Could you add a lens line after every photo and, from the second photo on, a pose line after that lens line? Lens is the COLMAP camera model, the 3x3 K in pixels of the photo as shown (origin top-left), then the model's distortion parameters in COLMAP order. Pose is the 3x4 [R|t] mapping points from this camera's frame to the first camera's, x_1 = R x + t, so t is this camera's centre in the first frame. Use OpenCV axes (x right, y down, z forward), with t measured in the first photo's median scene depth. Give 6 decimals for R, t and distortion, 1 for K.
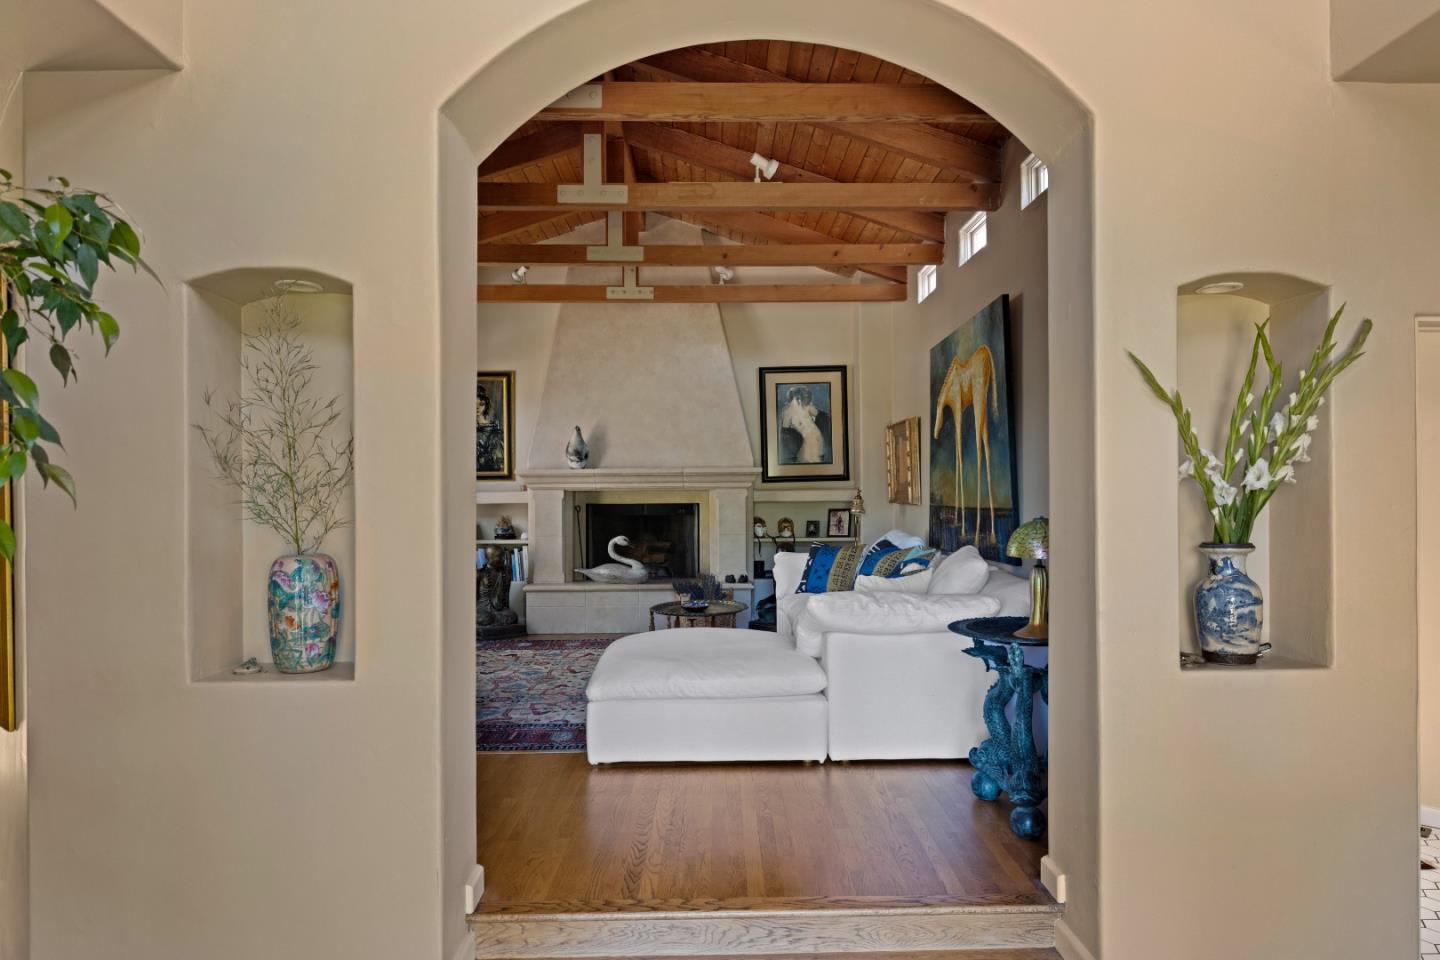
lens RADIAL K [[945.3, 0, 739.5], [0, 945.3, 487.8], [0, 0, 1]] dist [0.003819, 0.002452]
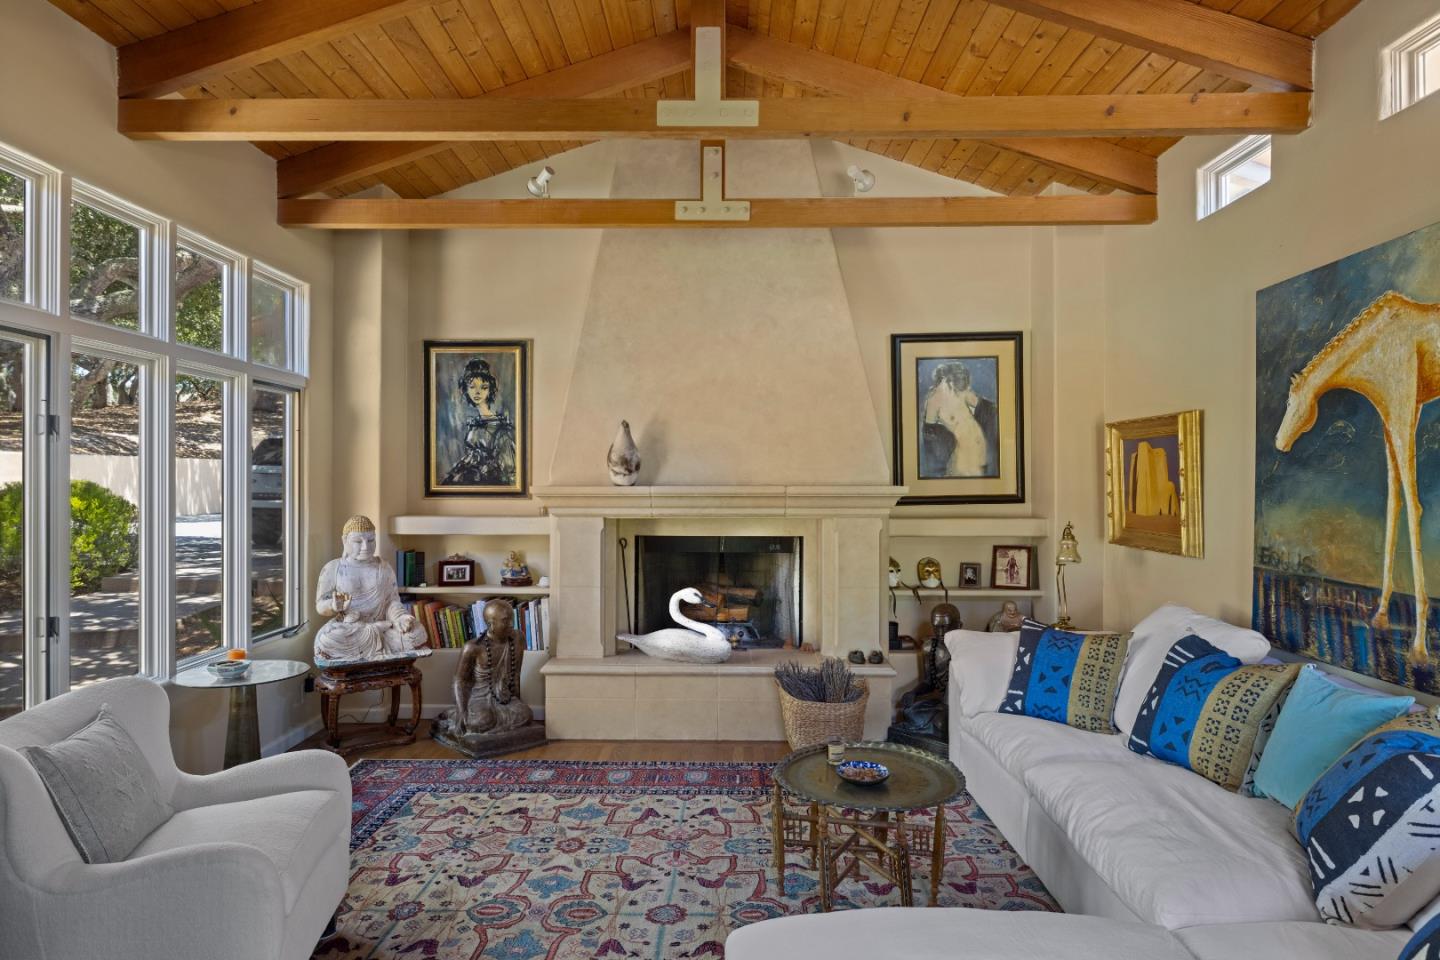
lens RADIAL K [[988.4, 0, 720.0], [0, 988.4, 480.0], [0, 0, 1]] dist [-0.004508, -0.000985]
pose [[0.998602, 0.008393, -0.052182, -0.067449], [-0.008339, 0.999964, 0.001254, -0.024827], [0.052191, -0.000817, 0.998637, 0.308957]]
